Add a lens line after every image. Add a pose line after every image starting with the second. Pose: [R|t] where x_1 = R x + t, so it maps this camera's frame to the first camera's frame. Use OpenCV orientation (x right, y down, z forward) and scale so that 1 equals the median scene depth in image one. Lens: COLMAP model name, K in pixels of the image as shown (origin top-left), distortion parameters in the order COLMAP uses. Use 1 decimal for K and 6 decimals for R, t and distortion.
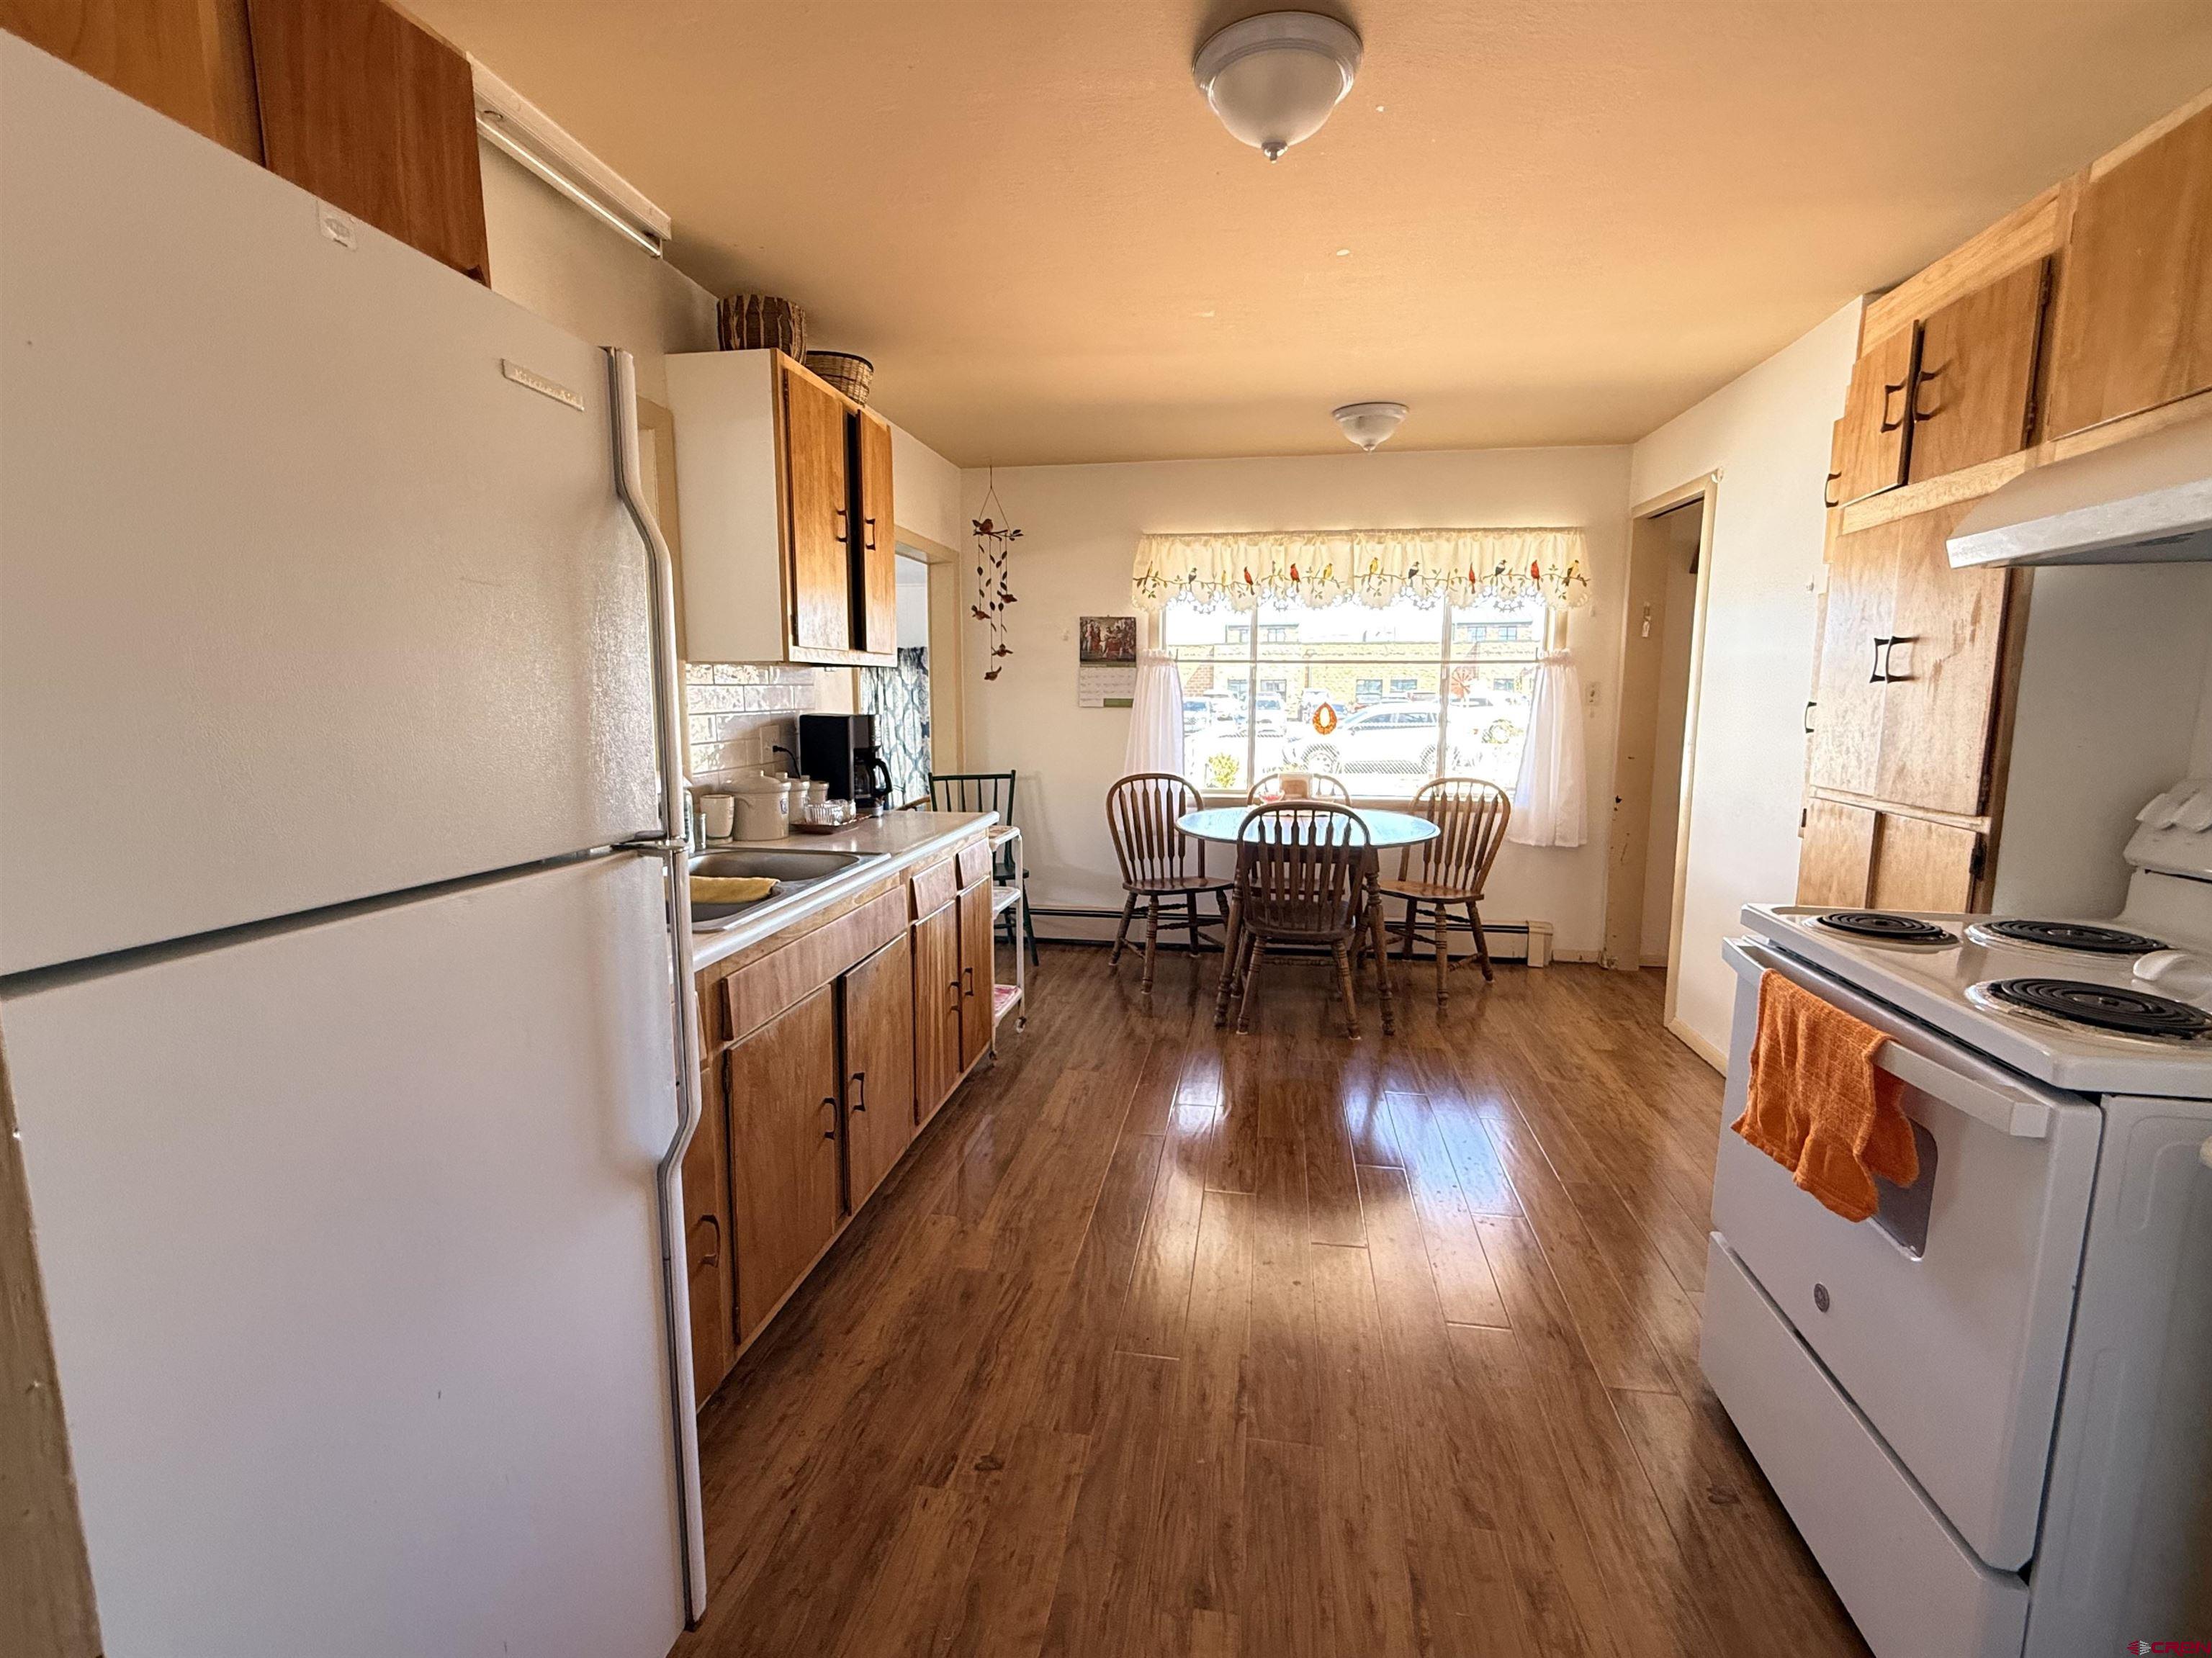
lens RADIAL K [[1000.8, 0, 1092.8], [0, 1000.8, 824.7], [0, 0, 1]] dist [-0.002515, 0.000135]
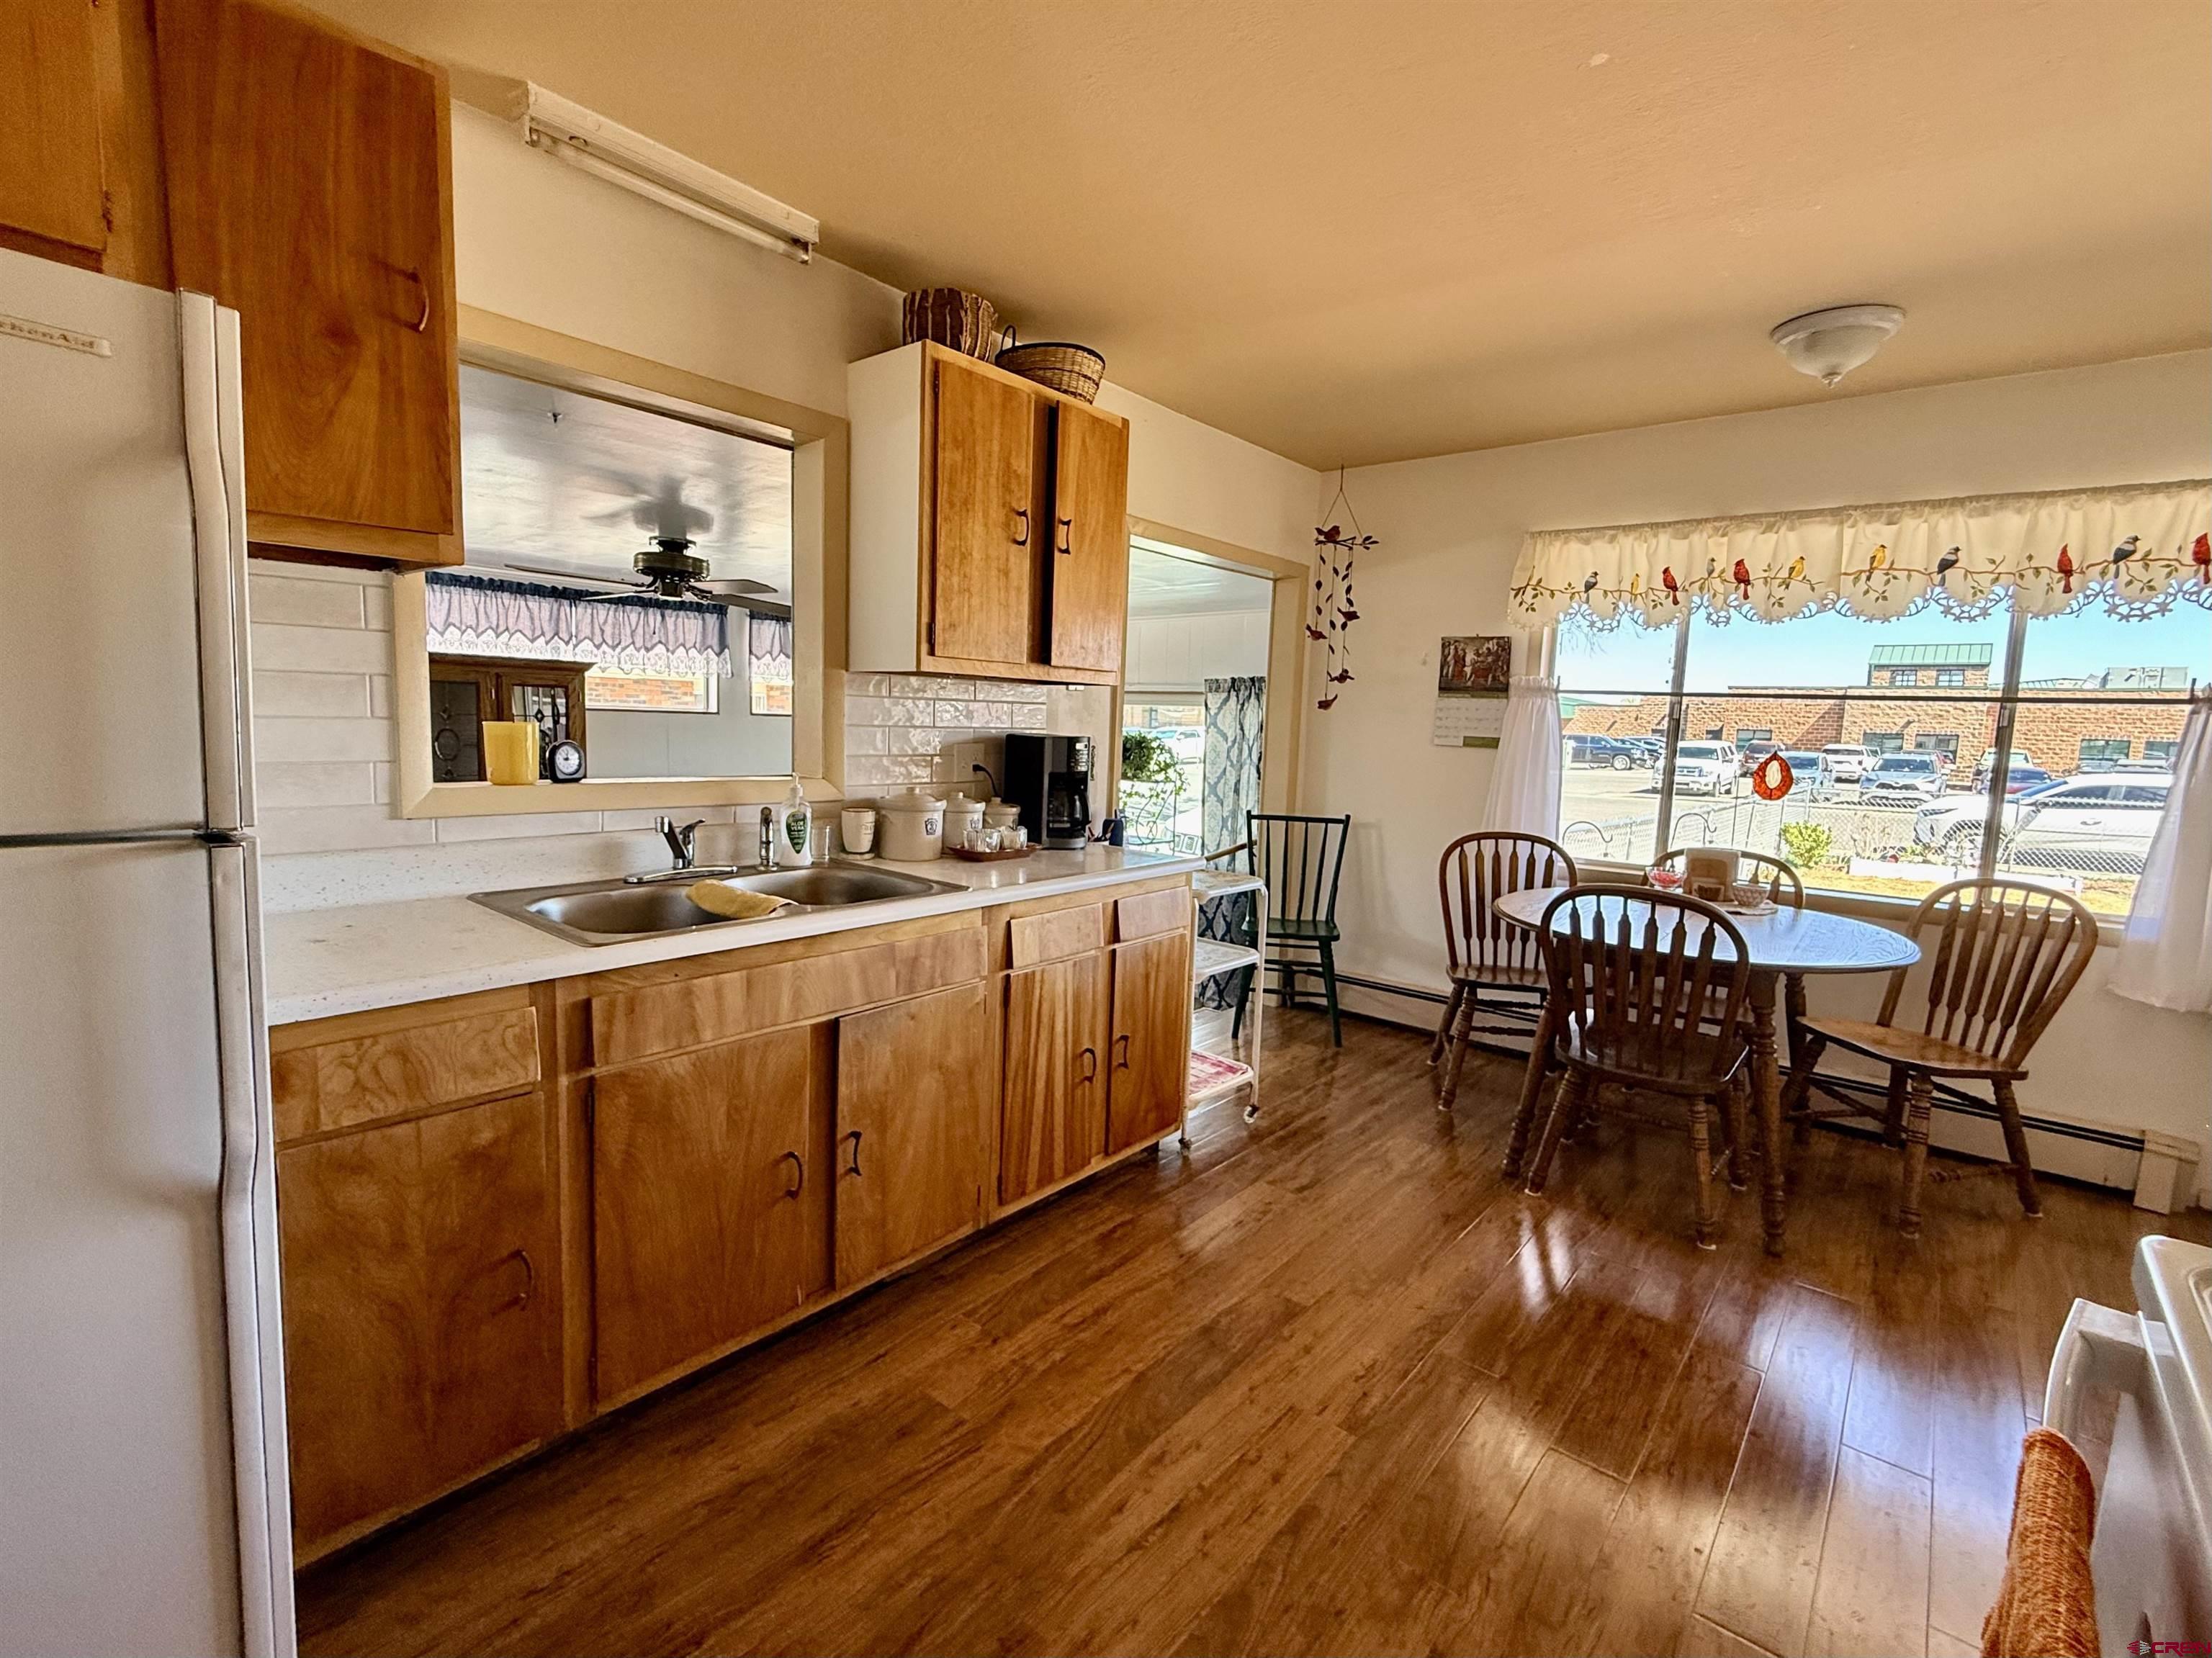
lens RADIAL K [[1000.8, 0, 1095.2], [0, 1000.8, 827.3], [0, 0, 1]] dist [-0.002515, 0.000135]
pose [[0.862505, 0.085208, -0.498824, 0.181624], [-0.102530, 0.994703, -0.007370, -0.016711], [0.495553, 0.057501, 0.866672, 0.161434]]
